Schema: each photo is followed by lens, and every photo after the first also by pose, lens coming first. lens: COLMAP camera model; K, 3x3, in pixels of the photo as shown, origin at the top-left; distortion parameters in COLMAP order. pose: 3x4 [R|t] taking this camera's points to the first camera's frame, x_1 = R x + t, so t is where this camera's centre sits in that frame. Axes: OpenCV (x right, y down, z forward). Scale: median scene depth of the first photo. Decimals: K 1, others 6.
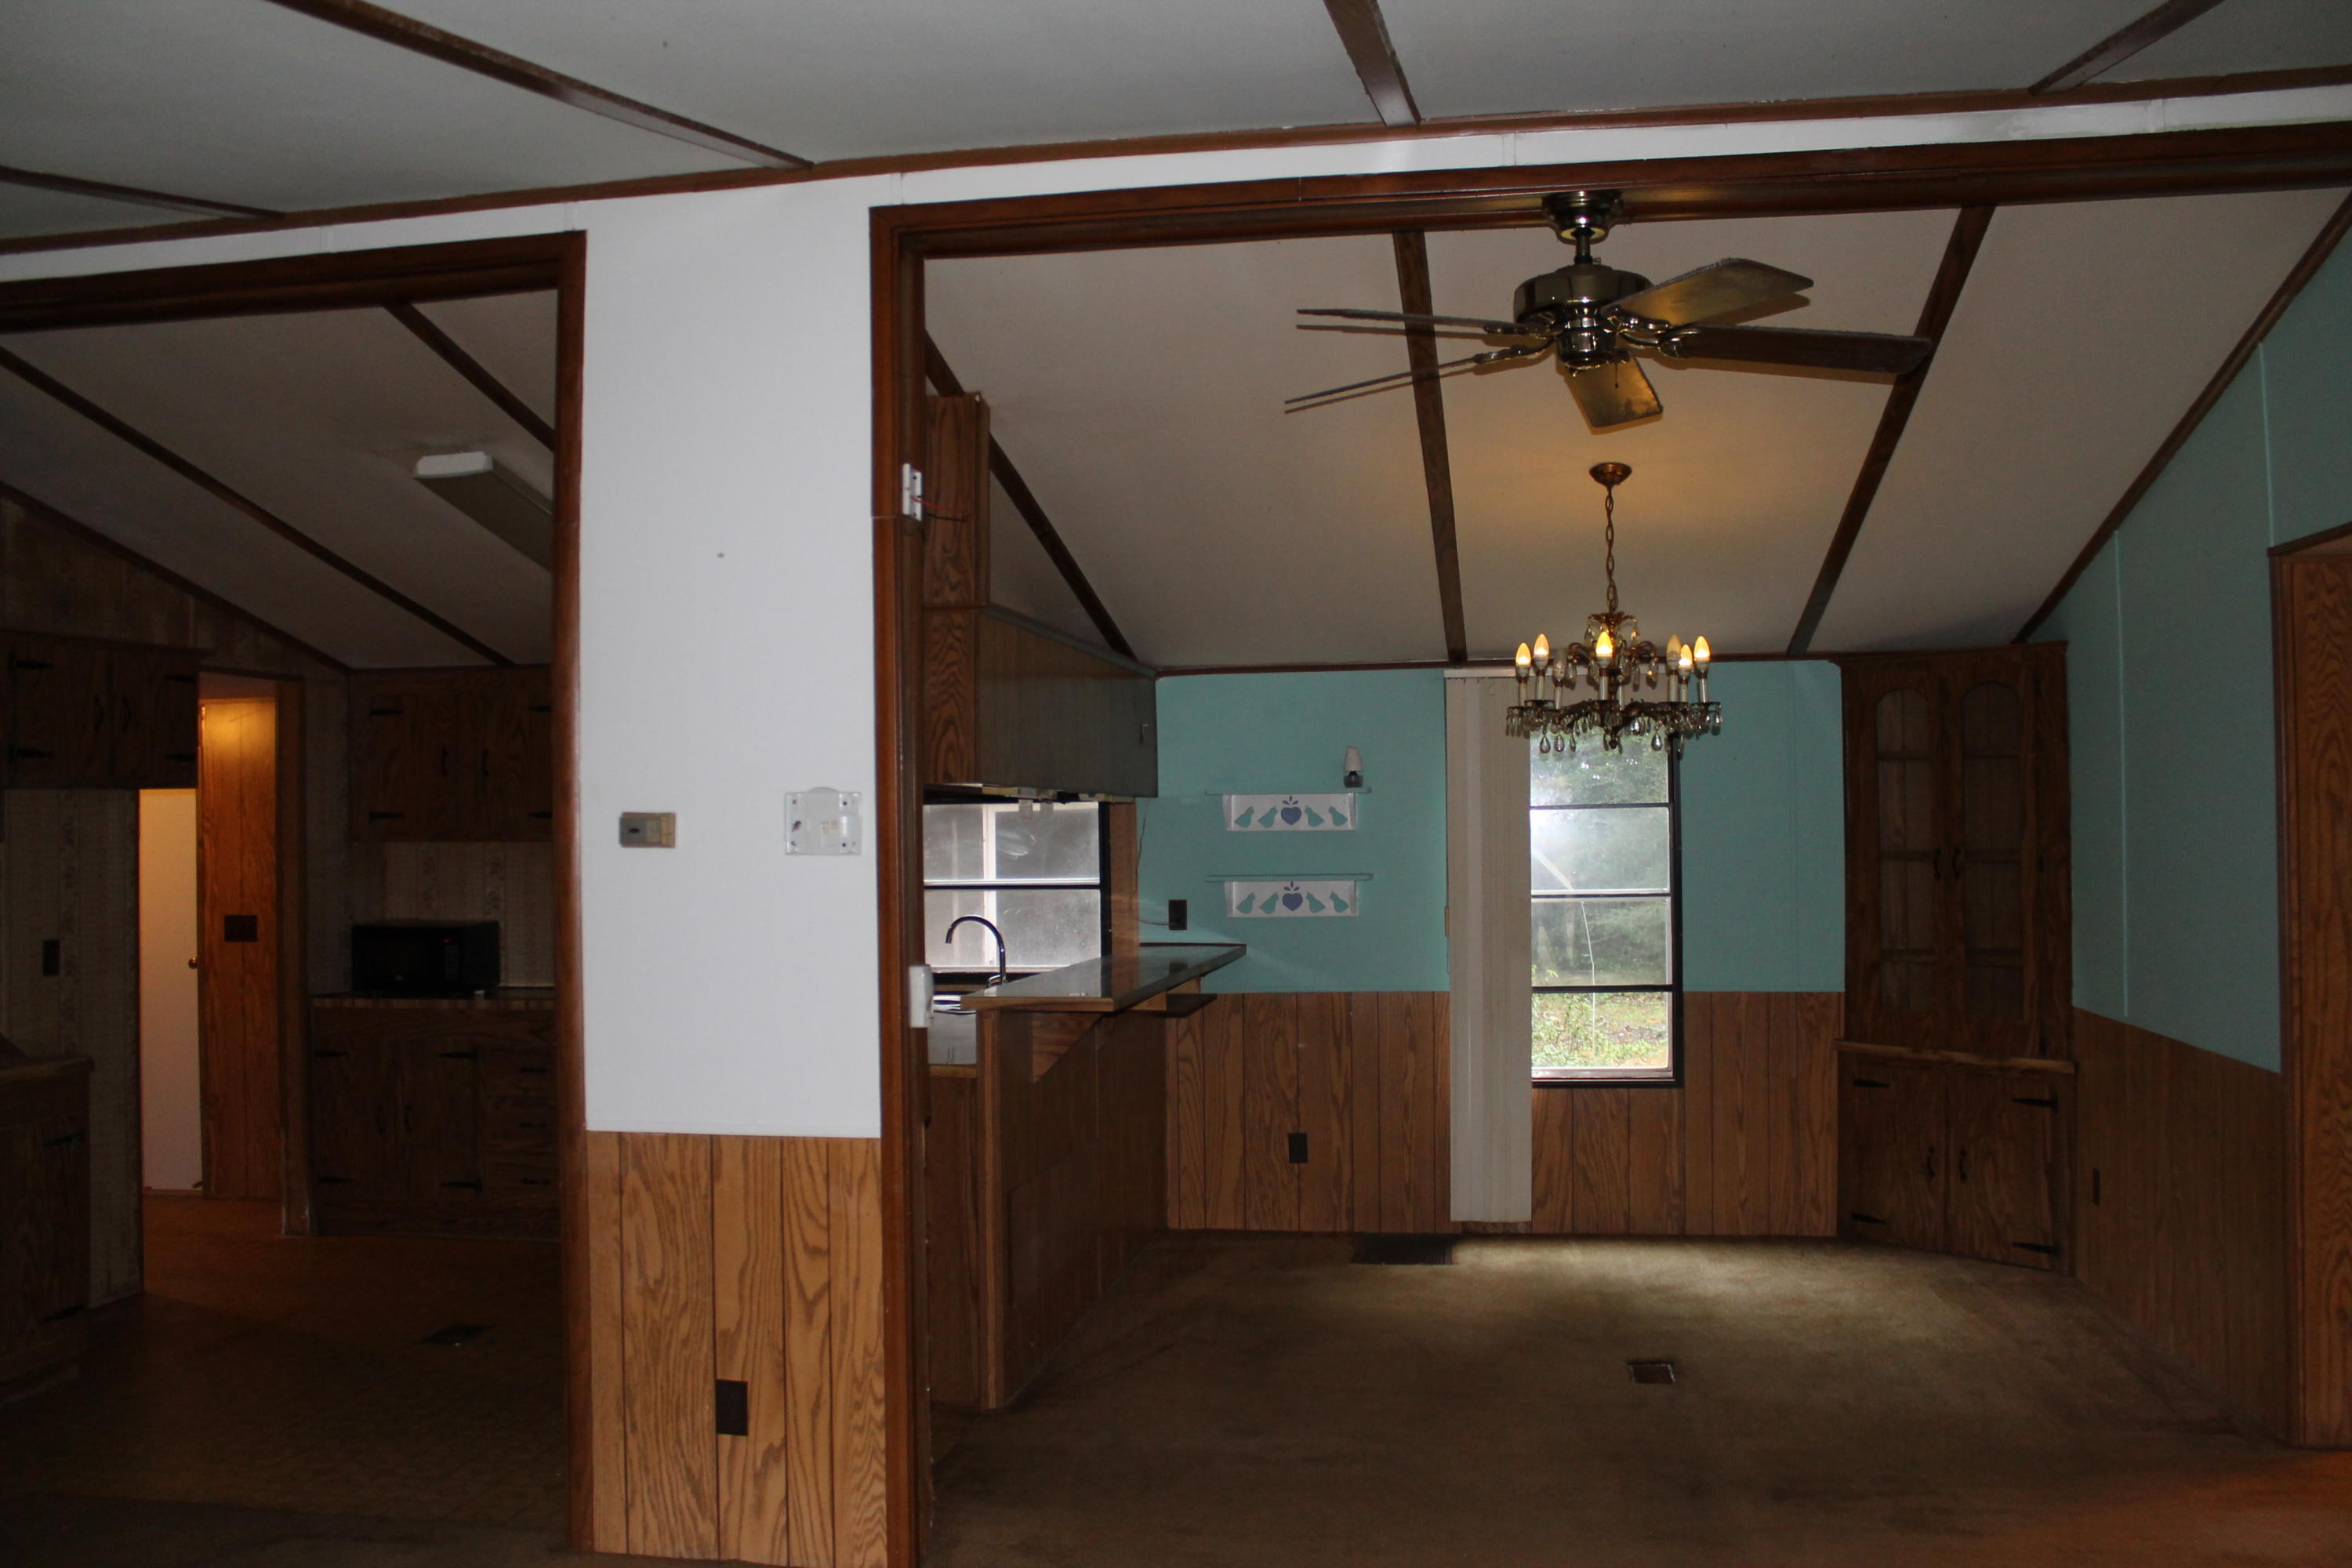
lens RADIAL K [[1928.0, 0, 1176.0], [0, 1928.0, 784.0], [0, 0, 1]] dist [-0.105560, 0.007134]
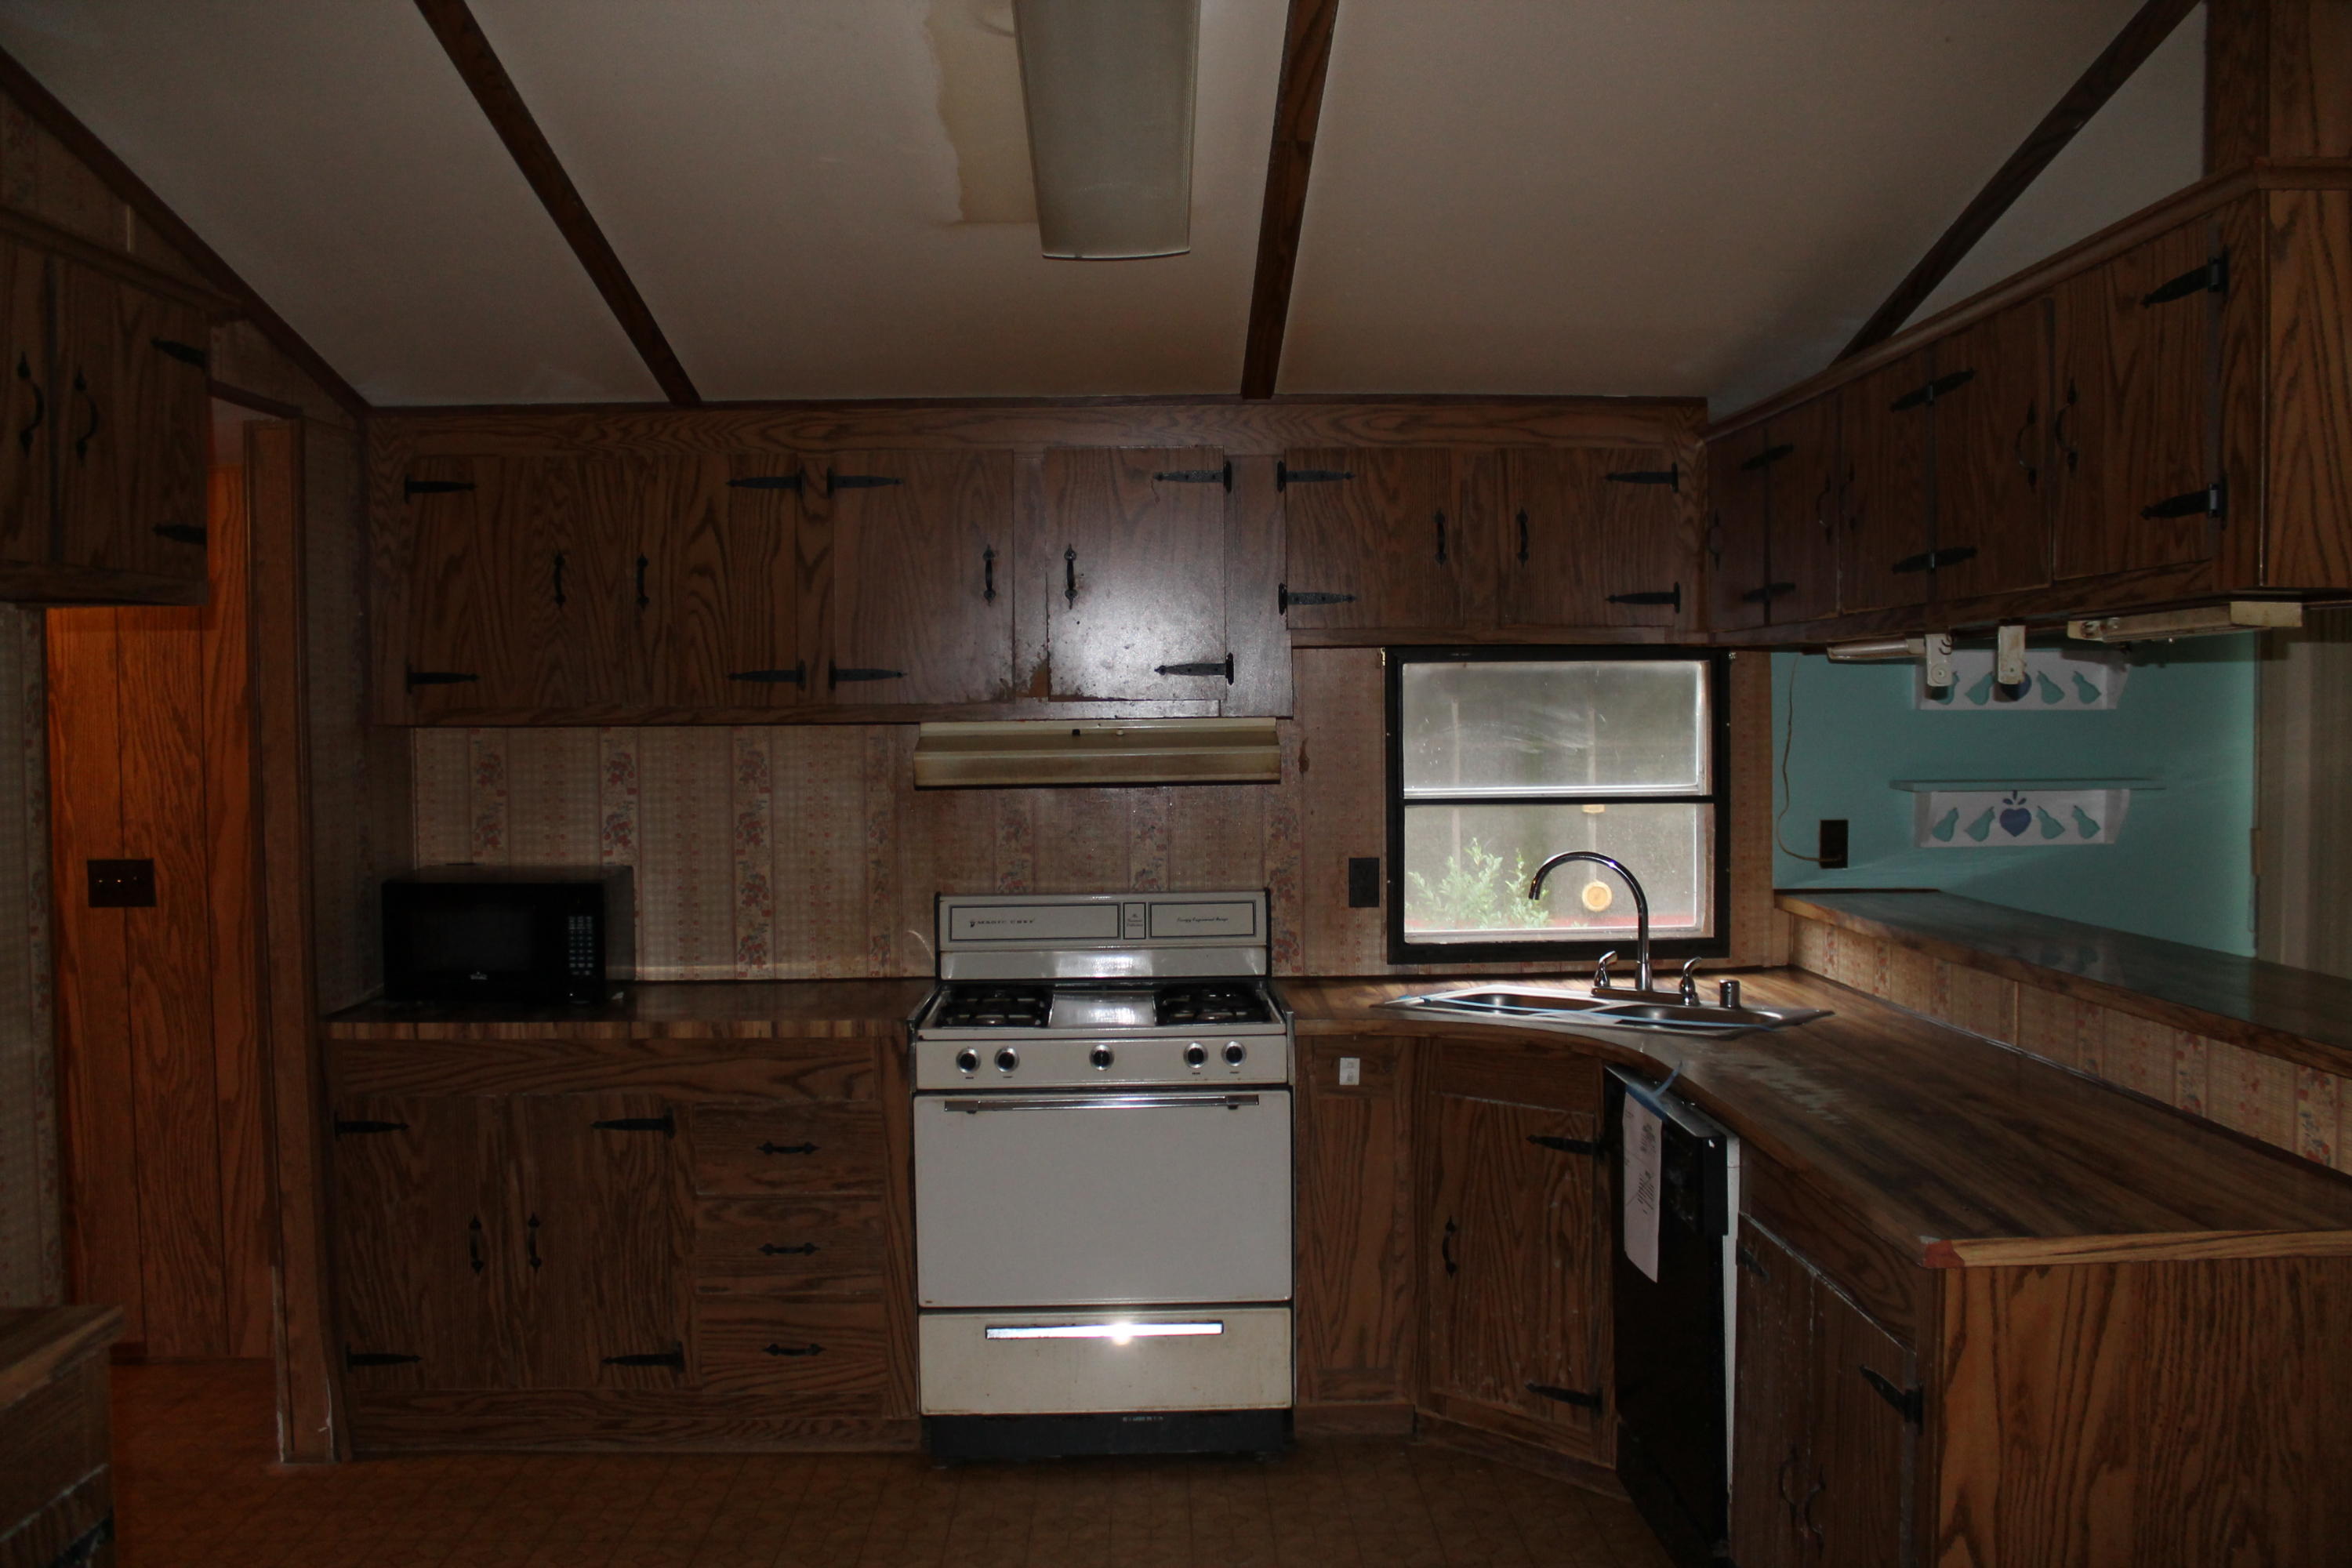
lens RADIAL K [[1928.0, 0, 1176.0], [0, 1928.0, 784.0], [0, 0, 1]] dist [-0.105560, 0.007134]
pose [[0.983130, -0.003870, 0.182865, -0.320095], [-0.006954, 0.998262, 0.058514, 0.014169], [-0.182774, -0.058799, 0.981395, 0.440144]]
